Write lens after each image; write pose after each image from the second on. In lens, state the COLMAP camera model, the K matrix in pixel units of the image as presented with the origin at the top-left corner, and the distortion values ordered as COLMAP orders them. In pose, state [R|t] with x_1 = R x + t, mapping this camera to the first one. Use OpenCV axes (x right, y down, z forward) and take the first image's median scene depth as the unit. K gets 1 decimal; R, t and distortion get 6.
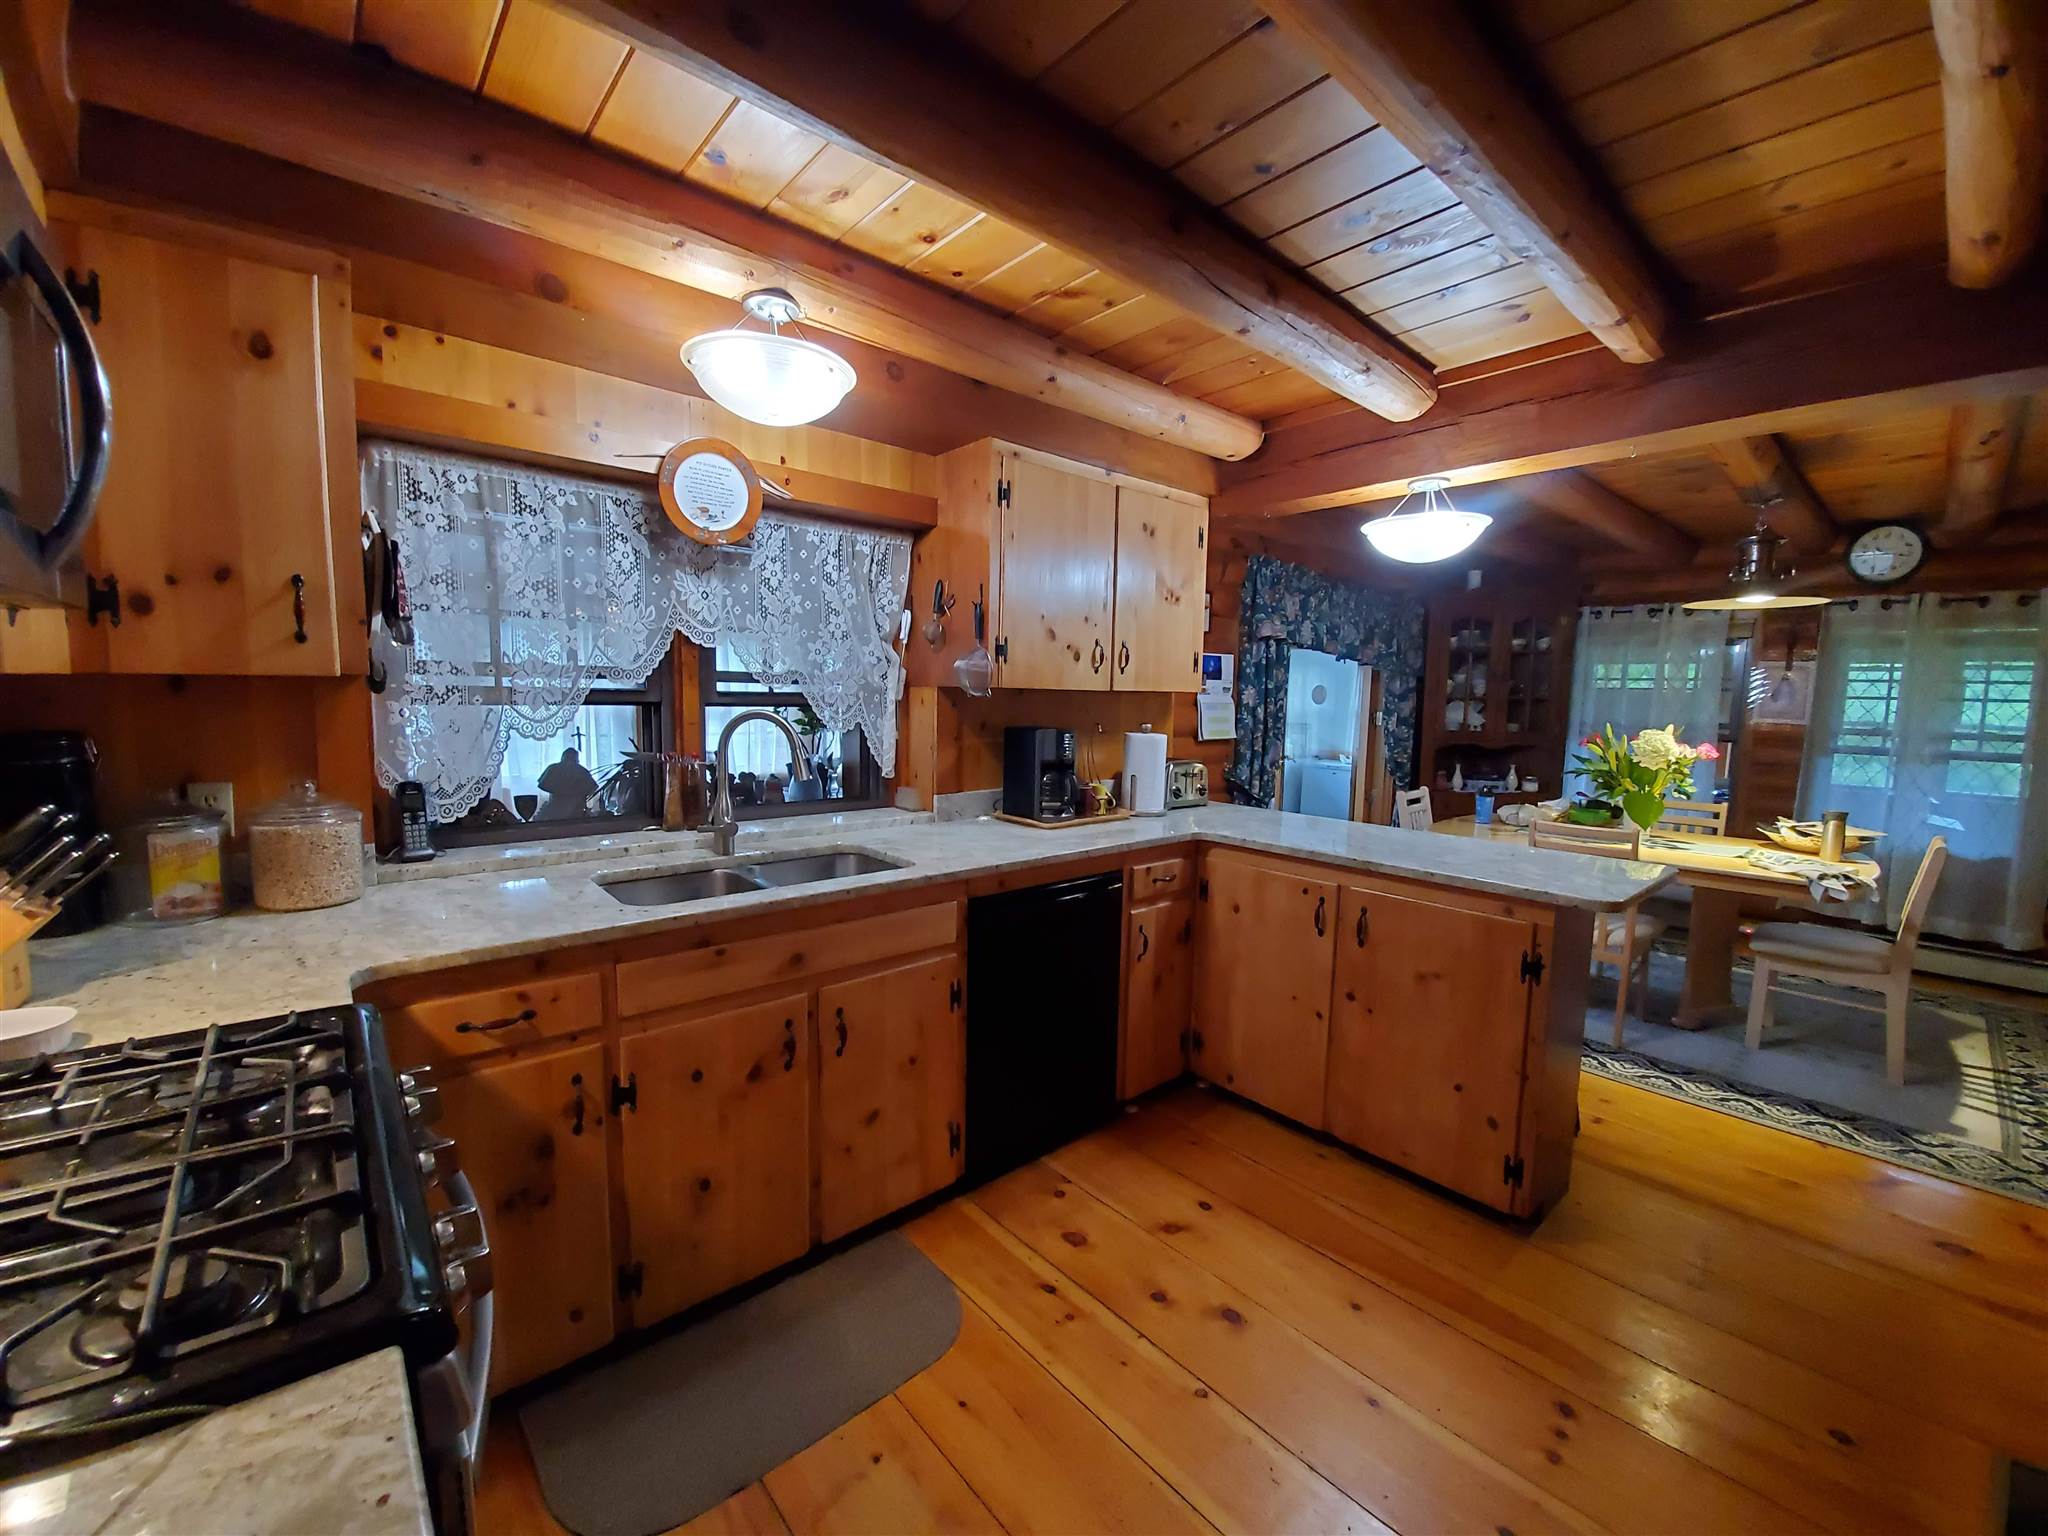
lens RADIAL K [[809.1, 0, 1021.6], [0, 809.1, 774.6], [0, 0, 1]] dist [0.006597, -0.013814]
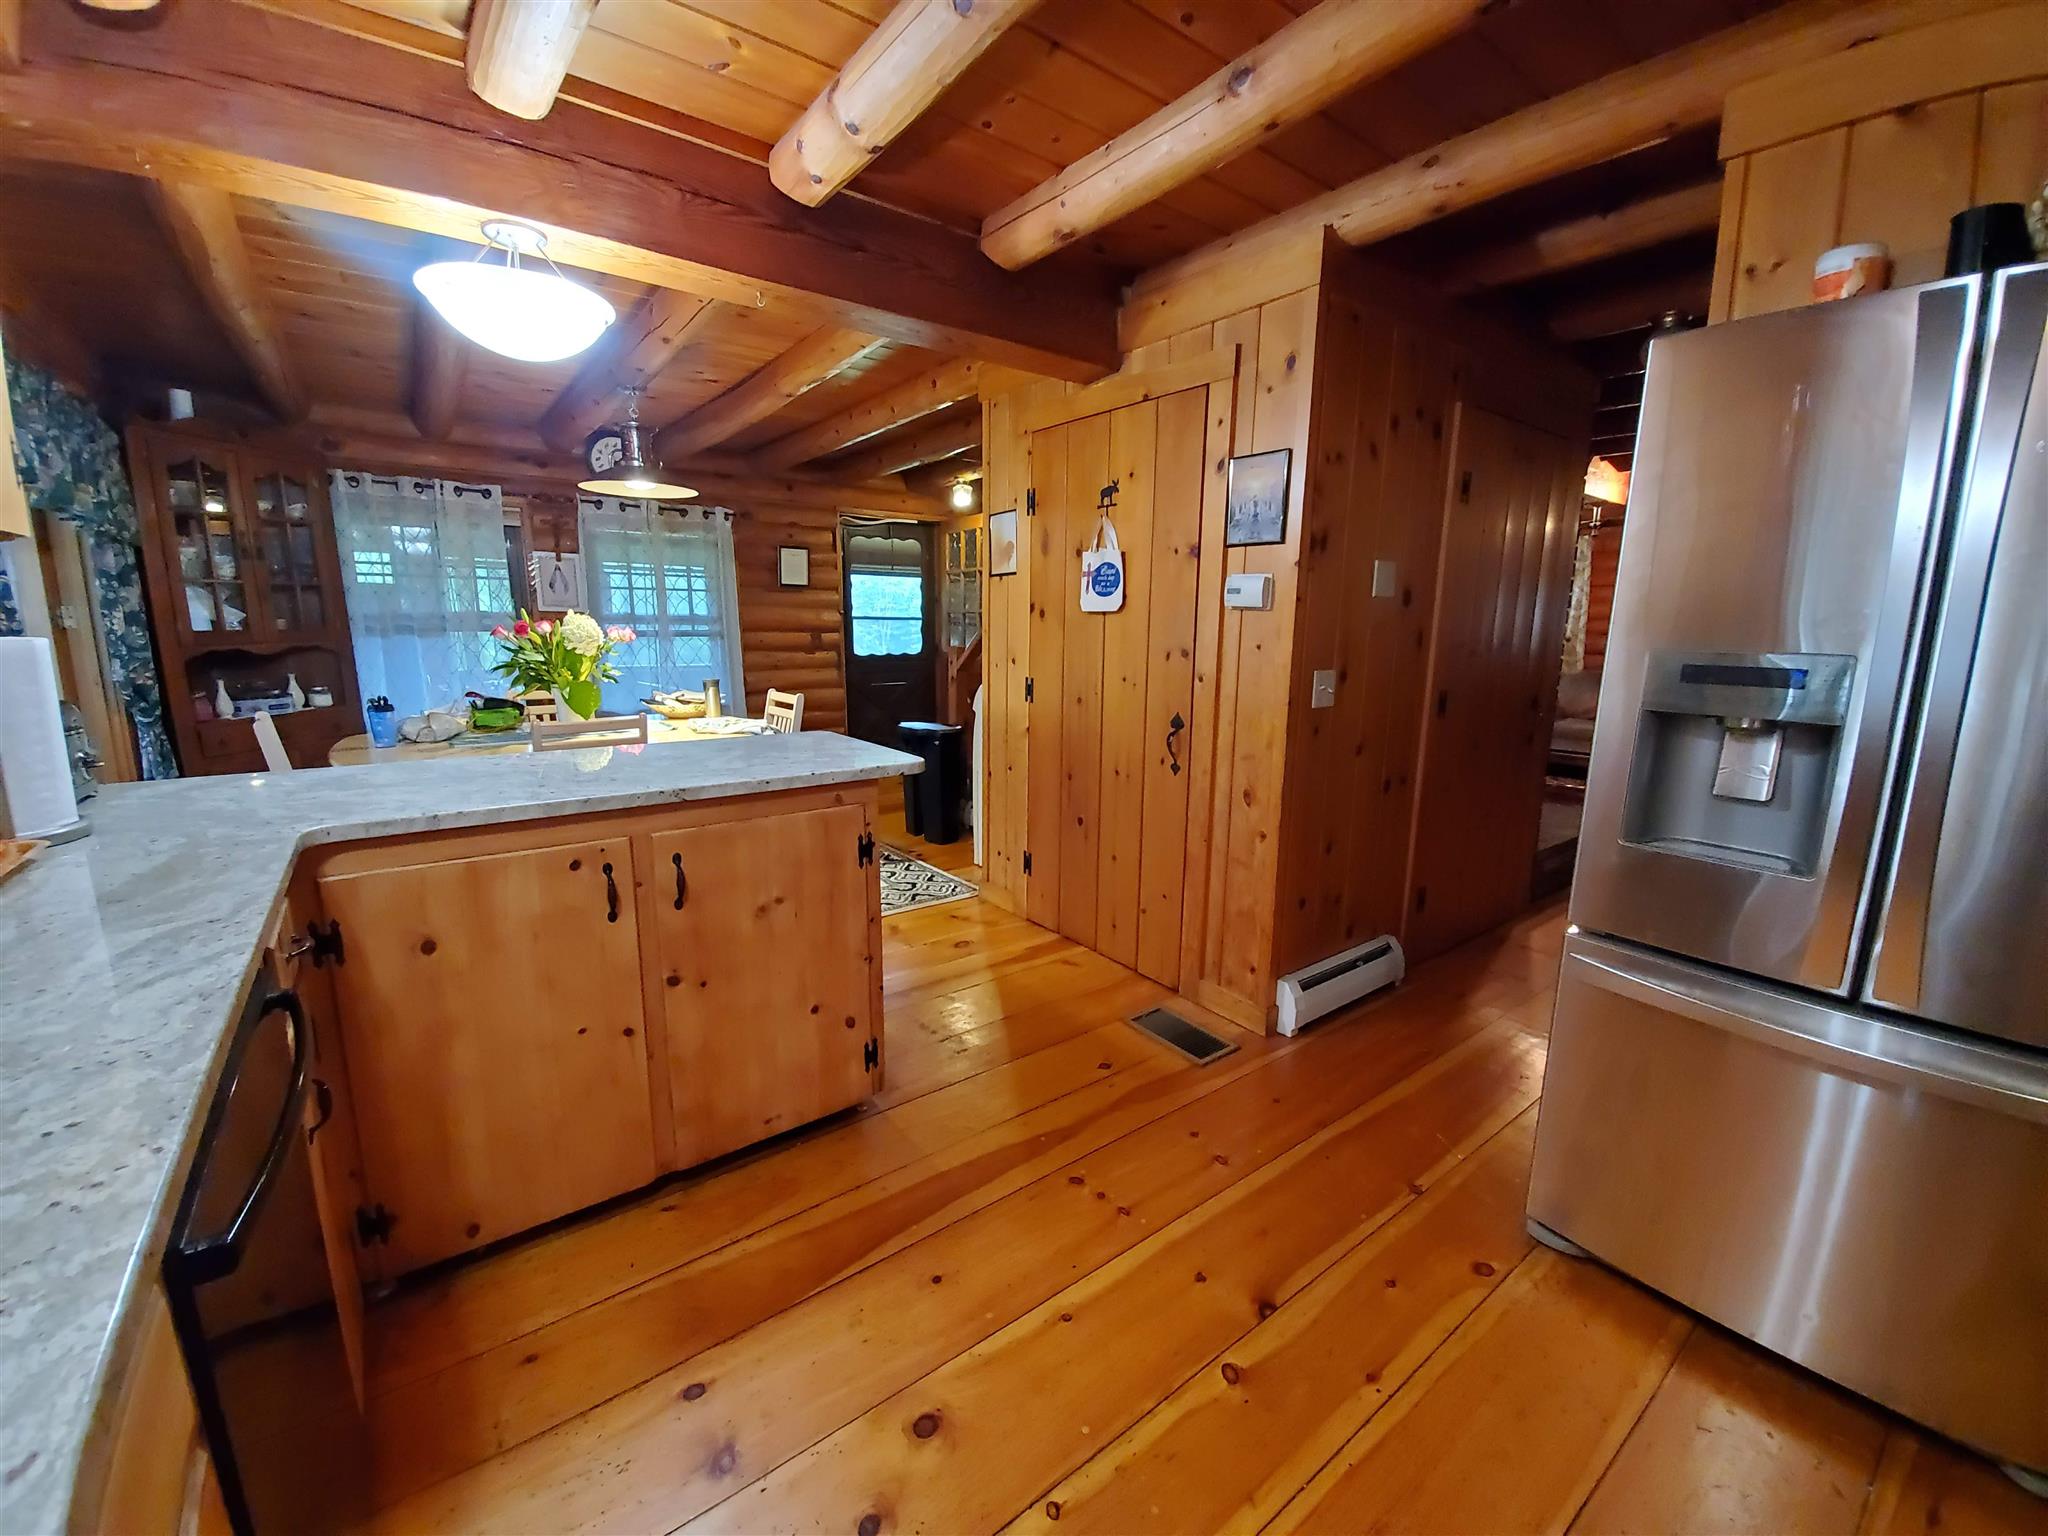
lens RADIAL K [[809.1, 0, 1021.6], [0, 809.1, 774.6], [0, 0, 1]] dist [0.006597, -0.013814]
pose [[0.064076, -0.205526, 0.976552, -0.246166], [0.090881, 0.975698, 0.199383, -0.020661], [-0.993798, 0.075974, 0.081198, 0.639694]]
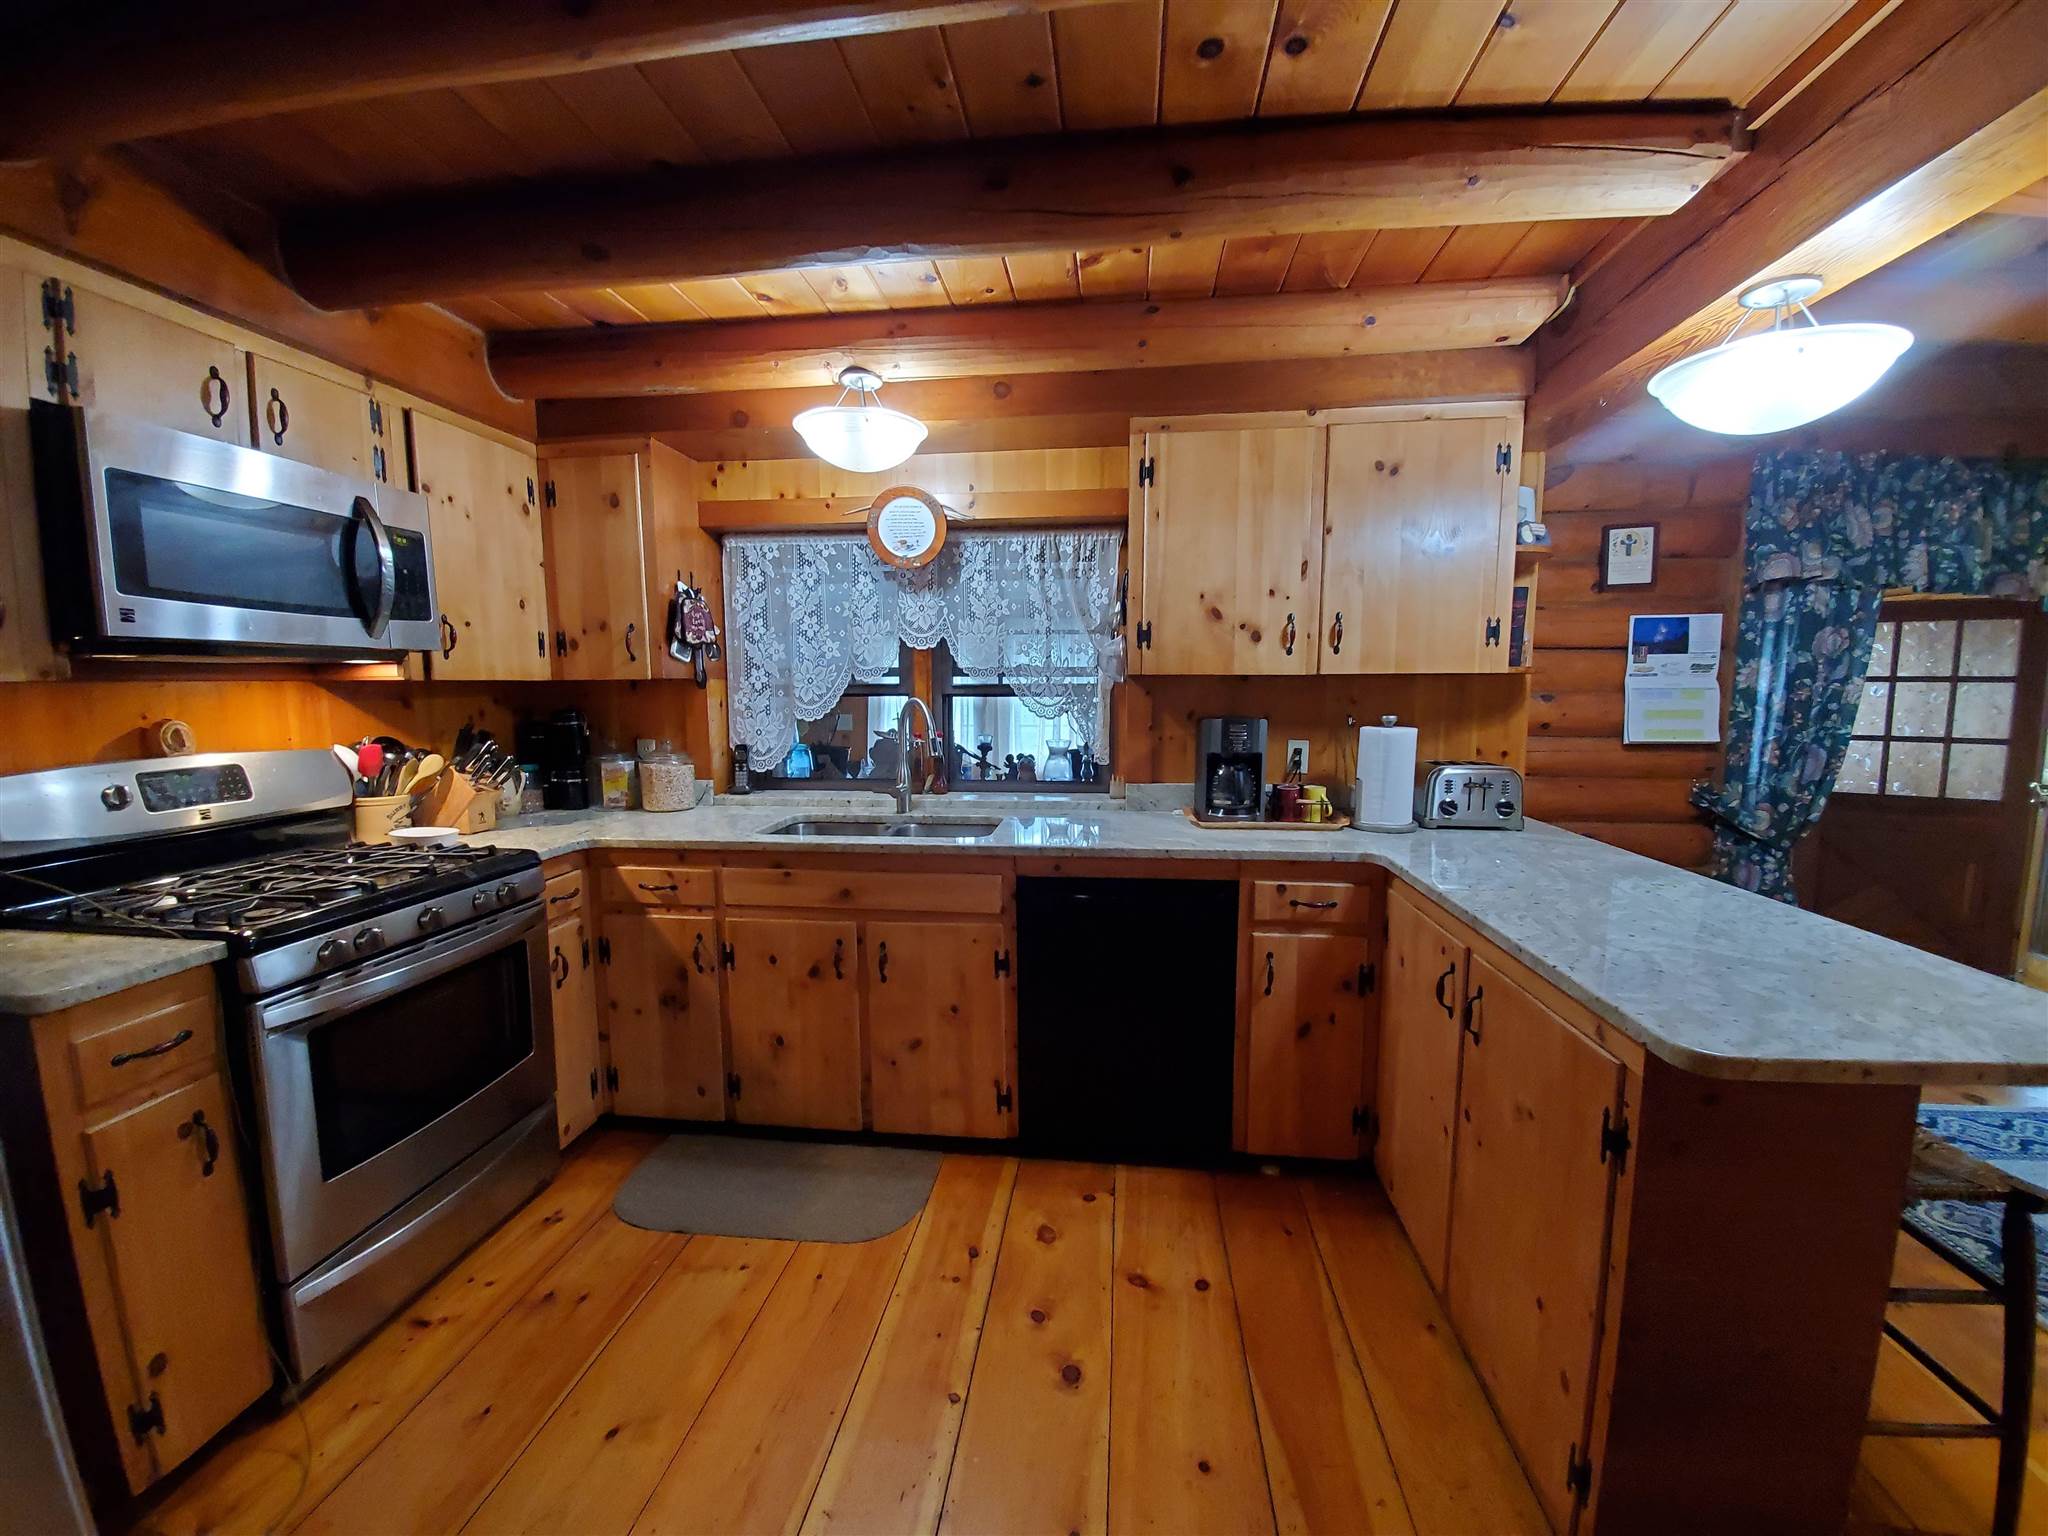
lens RADIAL K [[809.1, 0, 1021.6], [0, 809.1, 774.6], [0, 0, 1]] dist [0.006597, -0.013814]
pose [[0.671551, 0.059022, -0.738604, 0.658824], [-0.058698, 0.997927, 0.026375, -0.005671], [0.738630, 0.025642, 0.673623, 0.271508]]
